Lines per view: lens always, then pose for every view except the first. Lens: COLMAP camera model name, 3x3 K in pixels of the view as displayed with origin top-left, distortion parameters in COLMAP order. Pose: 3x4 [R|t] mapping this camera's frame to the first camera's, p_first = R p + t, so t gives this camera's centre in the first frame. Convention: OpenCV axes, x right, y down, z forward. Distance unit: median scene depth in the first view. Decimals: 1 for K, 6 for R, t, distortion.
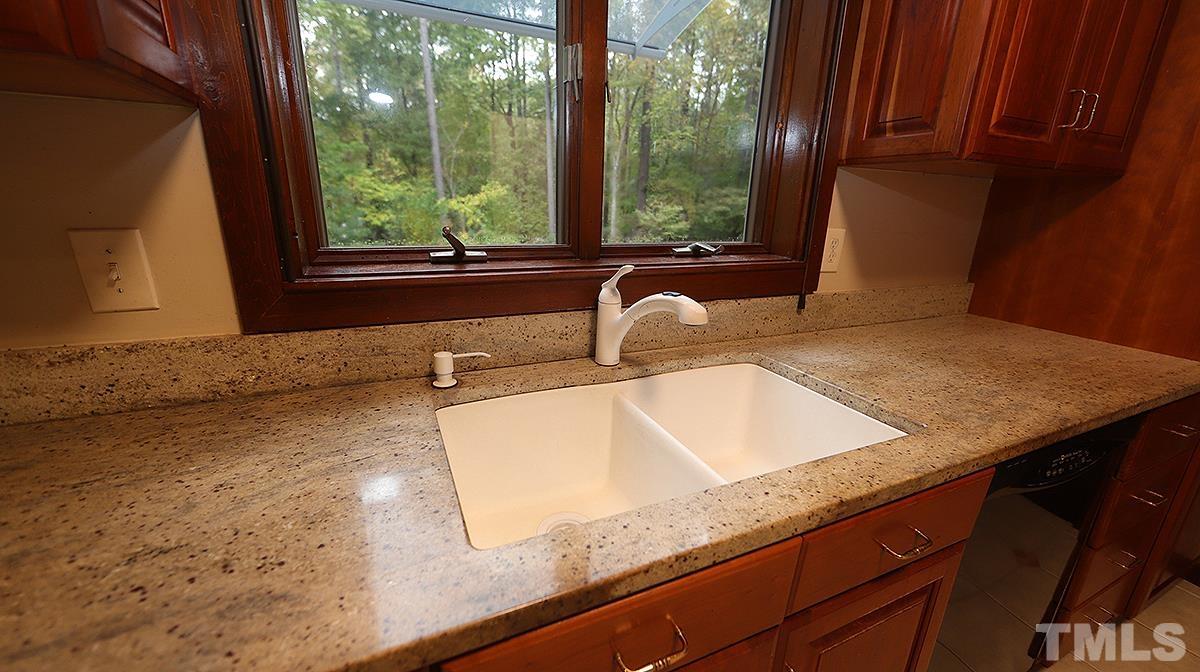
lens RADIAL K [[468.6, 0, 601.4], [0, 468.6, 338.8], [0, 0, 1]] dist [-0.001161, 0.000879]
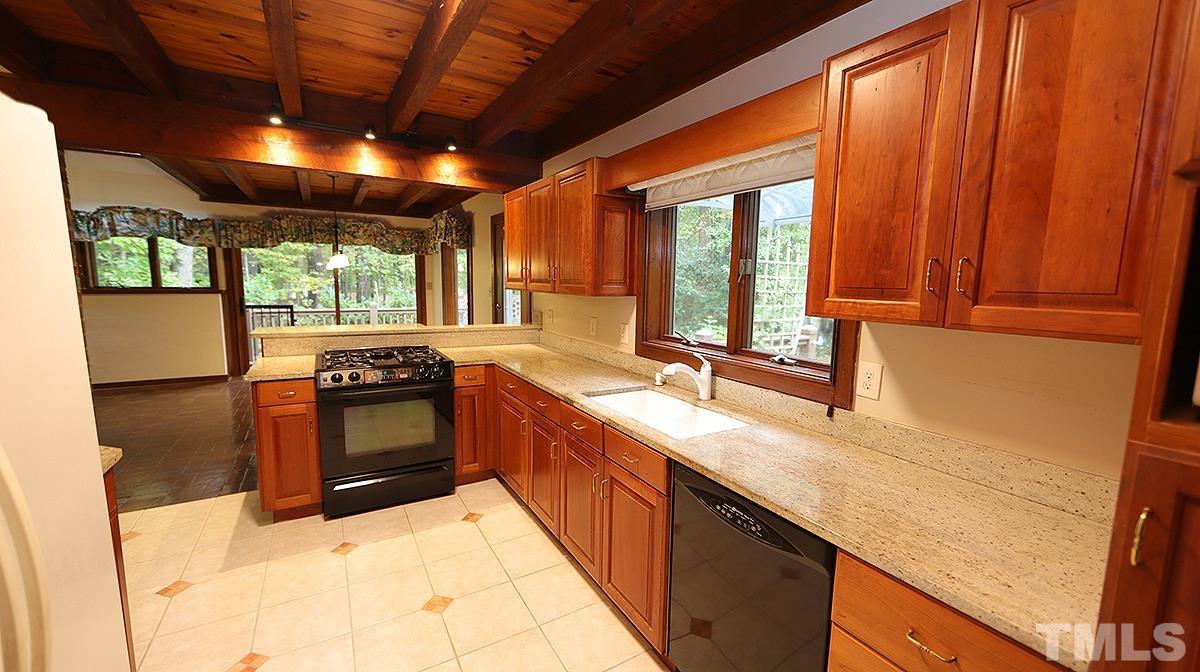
lens RADIAL K [[468.6, 0, 603.8], [0, 468.6, 340.4], [0, 0, 1]] dist [-0.001161, 0.000879]
pose [[0.109778, 0.099666, -0.988947, 1.921626], [-0.300221, 0.951813, 0.062598, -0.188697], [0.947532, 0.290031, 0.134410, 0.190605]]
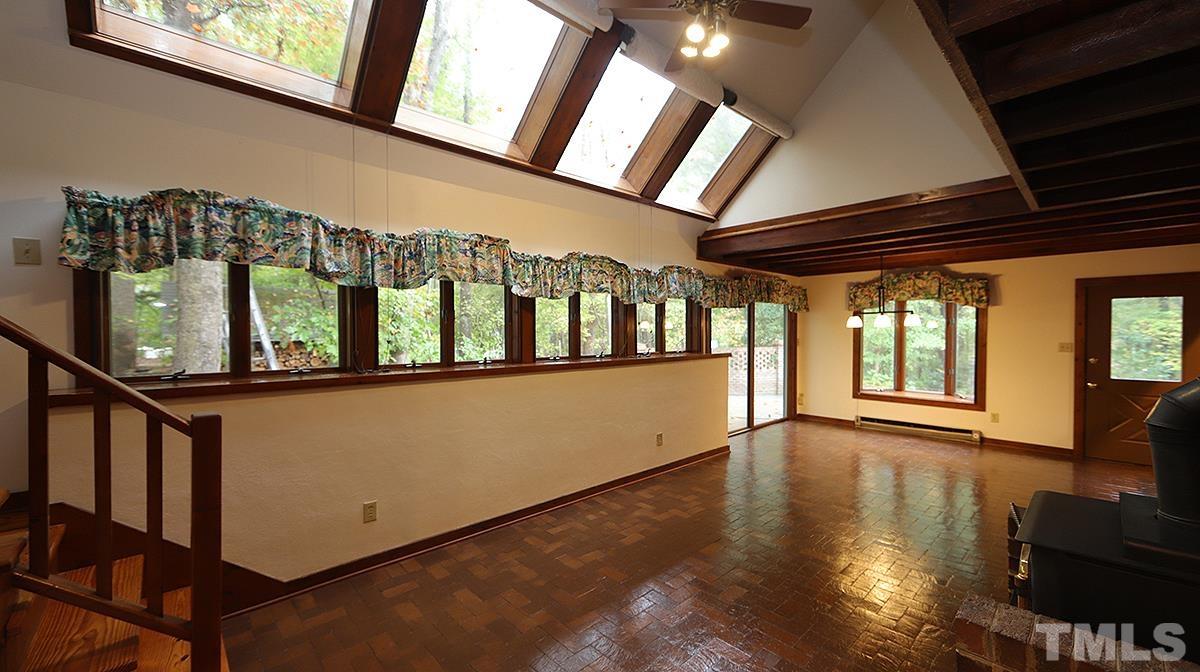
lens RADIAL K [[468.6, 0, 601.5], [0, 468.6, 338.2], [0, 0, 1]] dist [-0.001161, 0.000879]
pose [[0.317574, -0.014228, -0.948127, 0.323493], [-0.260748, 0.960031, -0.101744, 1.663830], [0.911678, 0.279533, 0.301171, -6.355169]]
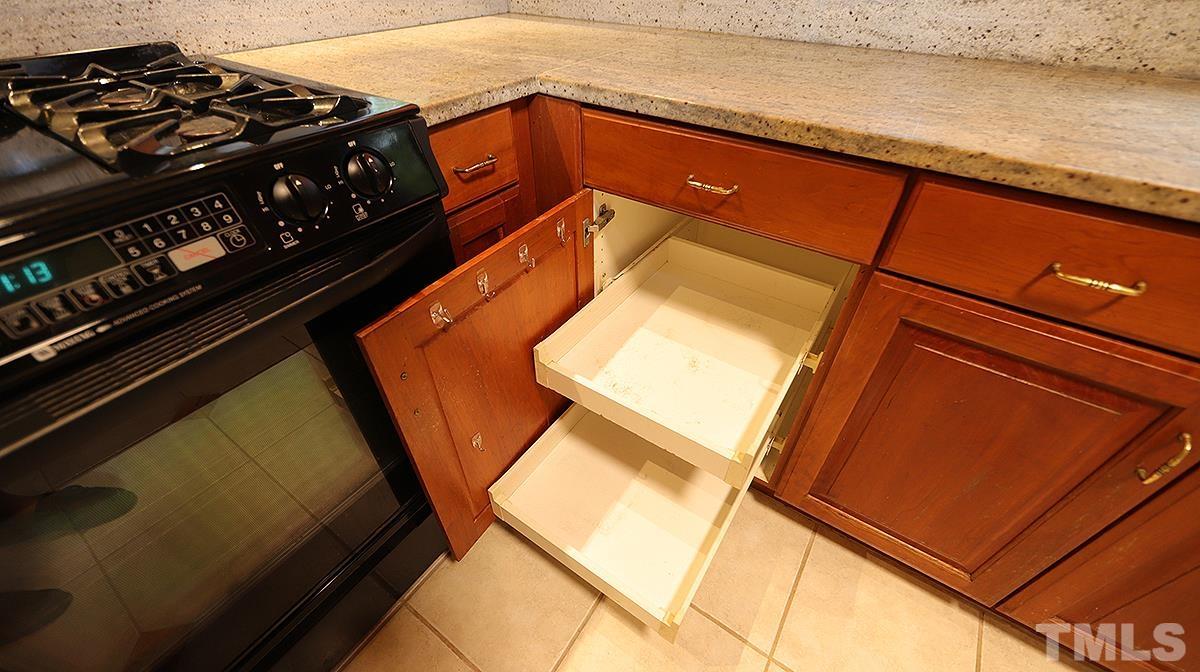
lens RADIAL K [[468.6, 0, 597.9], [0, 468.6, 339.4], [0, 0, 1]] dist [-0.001161, 0.000879]
pose [[0.511112, 0.536549, -0.671476, -0.208312], [-0.228326, 0.837915, 0.495747, 0.261808], [0.828632, -0.100067, 0.550777, -0.385974]]
